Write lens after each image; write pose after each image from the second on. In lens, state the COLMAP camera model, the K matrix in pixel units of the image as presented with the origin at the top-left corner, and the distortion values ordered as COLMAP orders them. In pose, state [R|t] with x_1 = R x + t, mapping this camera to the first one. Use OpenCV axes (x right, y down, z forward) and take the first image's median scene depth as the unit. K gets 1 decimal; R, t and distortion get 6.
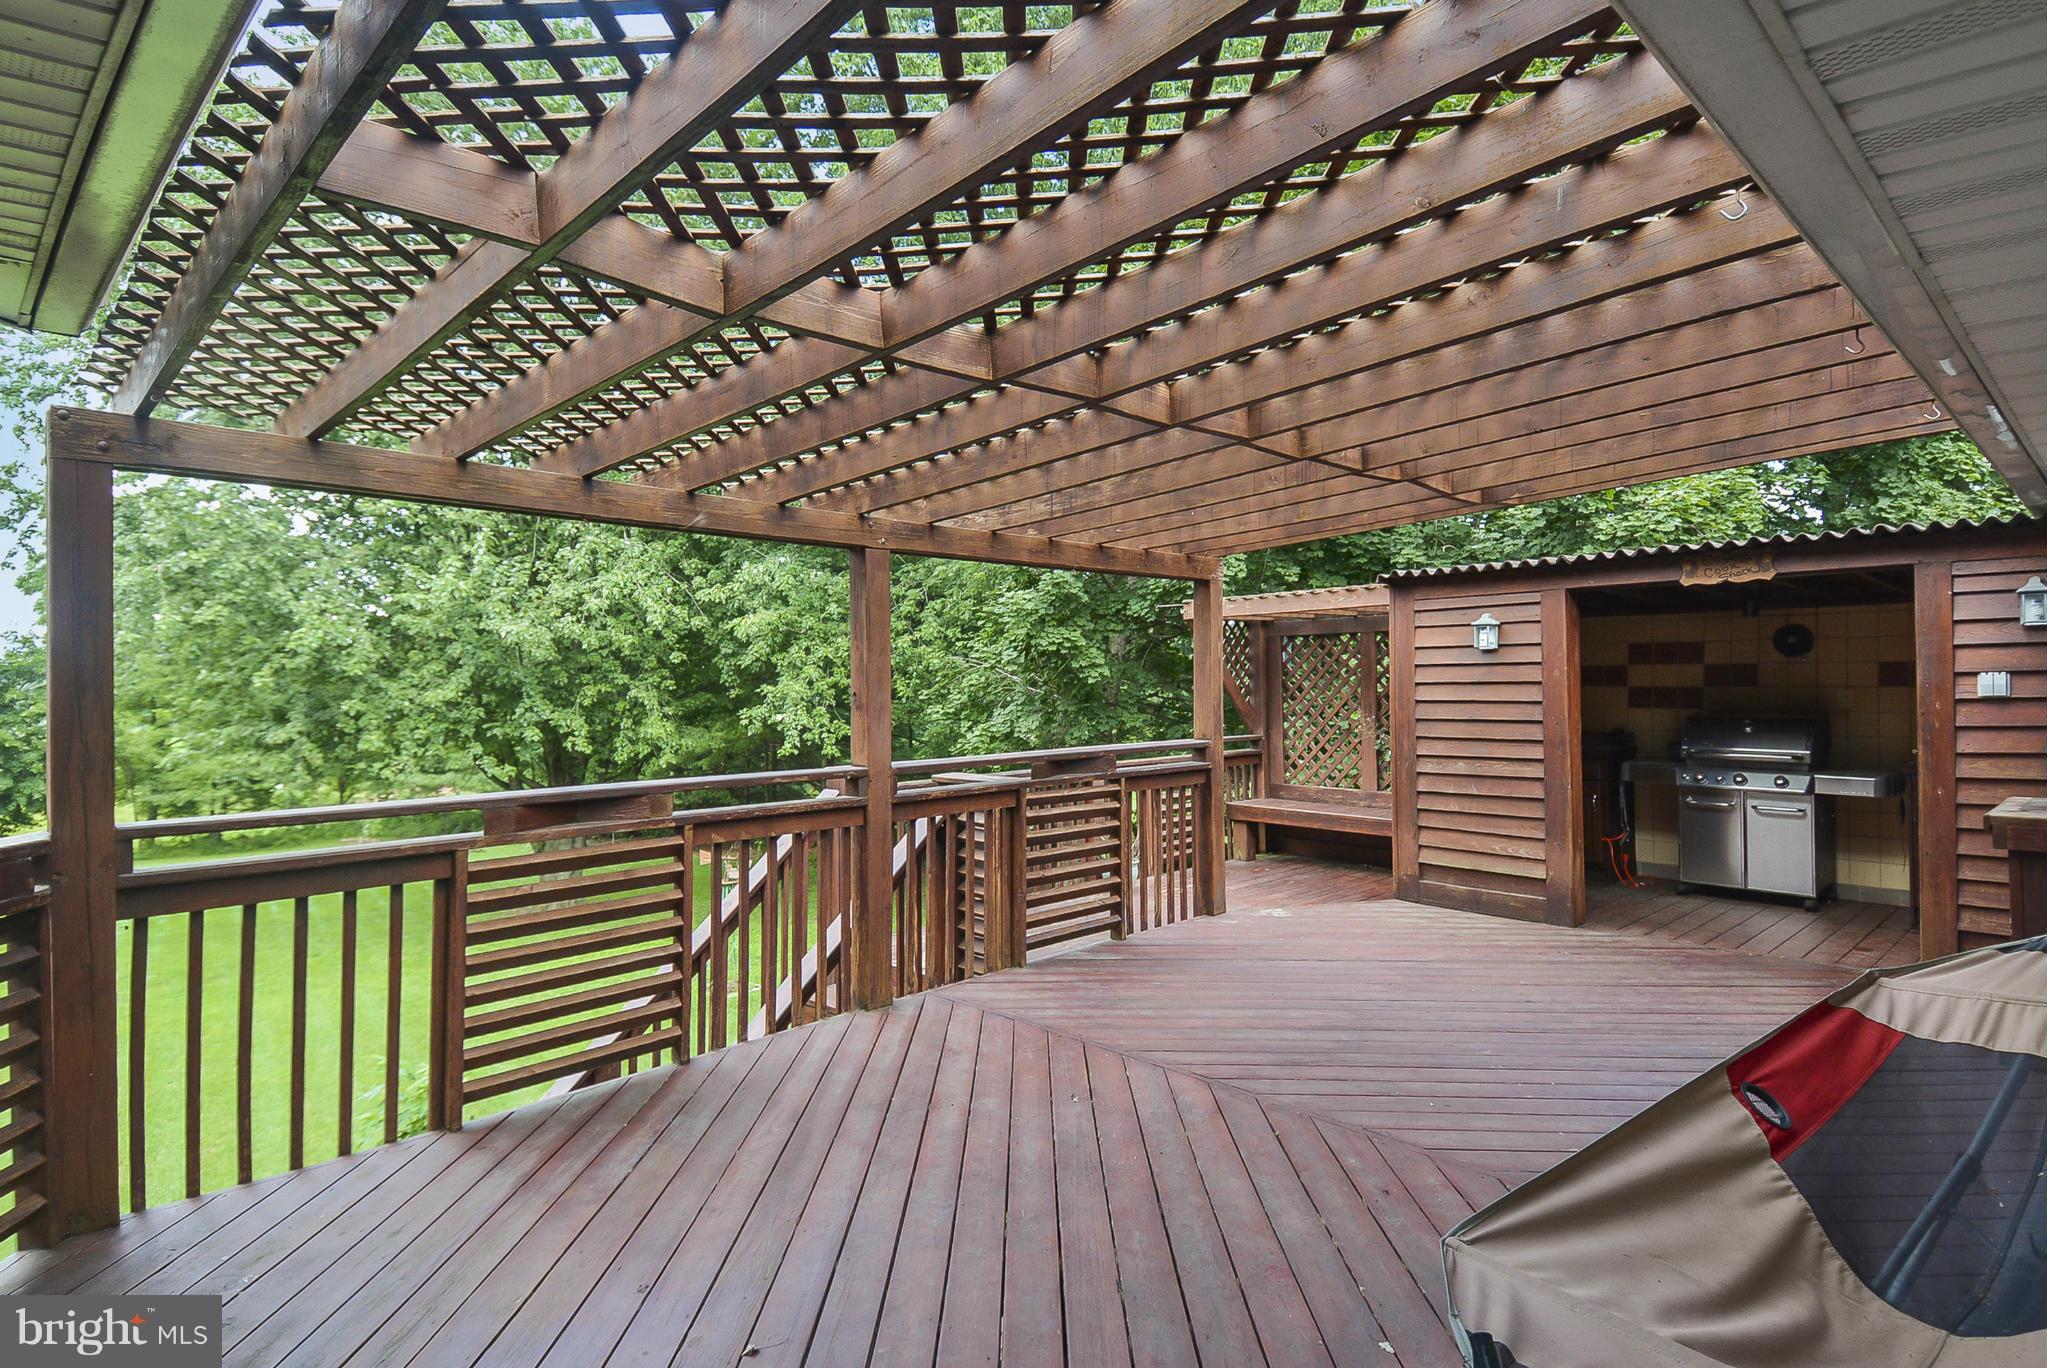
lens RADIAL K [[1084.8, 0, 1015.4], [0, 1084.8, 639.6], [0, 0, 1]] dist [0.026267, -0.036722]
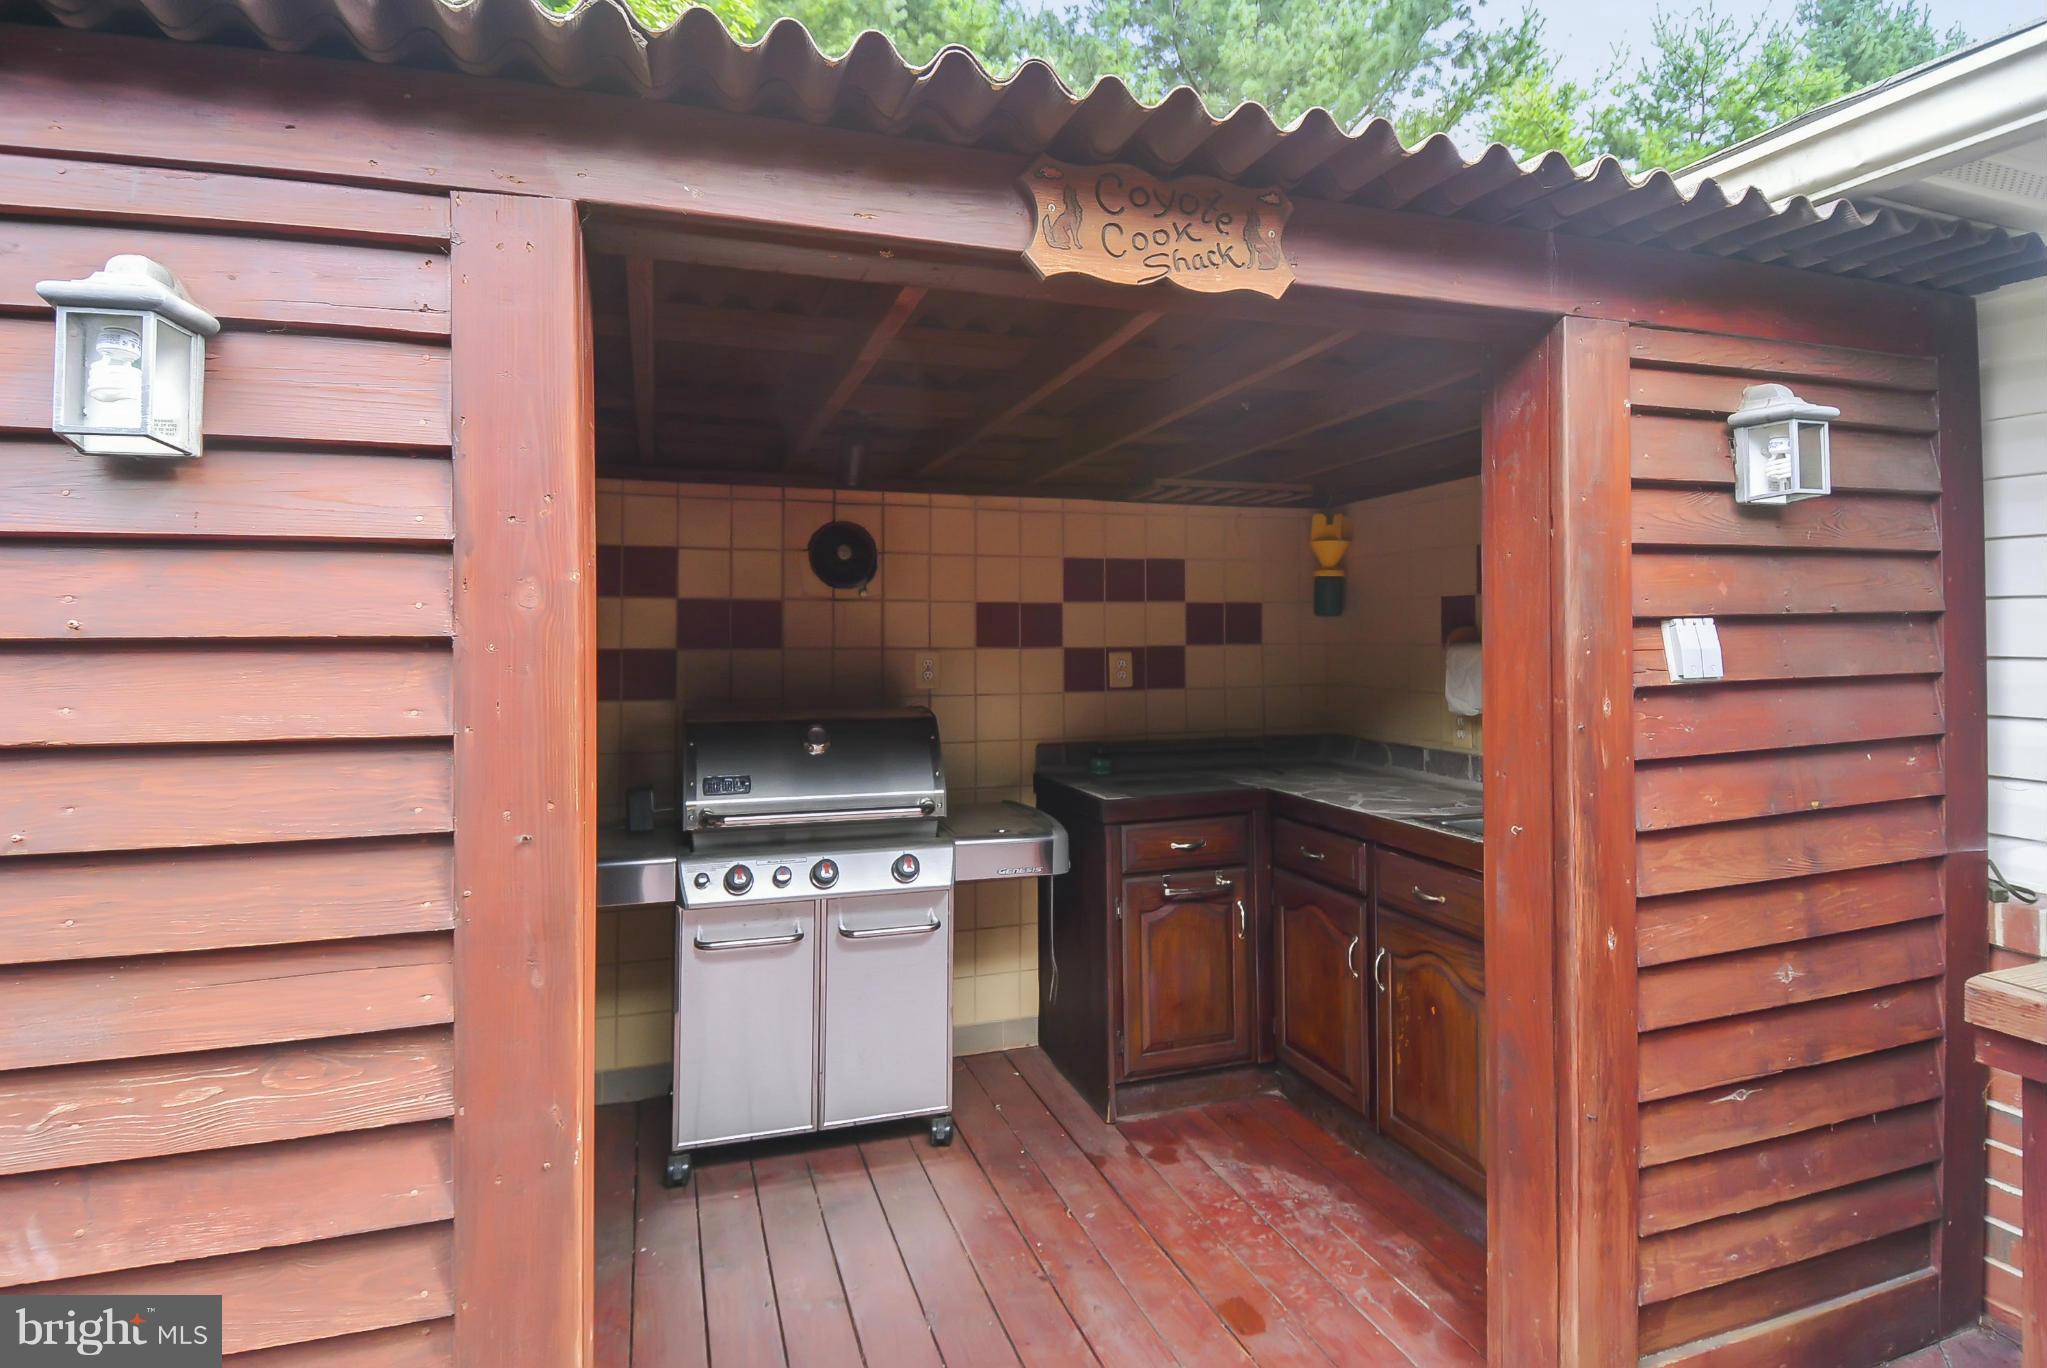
lens RADIAL K [[1084.8, 0, 1015.4], [0, 1084.8, 639.6], [0, 0, 1]] dist [0.026267, -0.036722]
pose [[0.429238, -0.000487, 0.903191, 0.342959], [-0.037223, 0.999141, 0.018229, 0.030918], [-0.902424, -0.041444, 0.428851, 0.812058]]
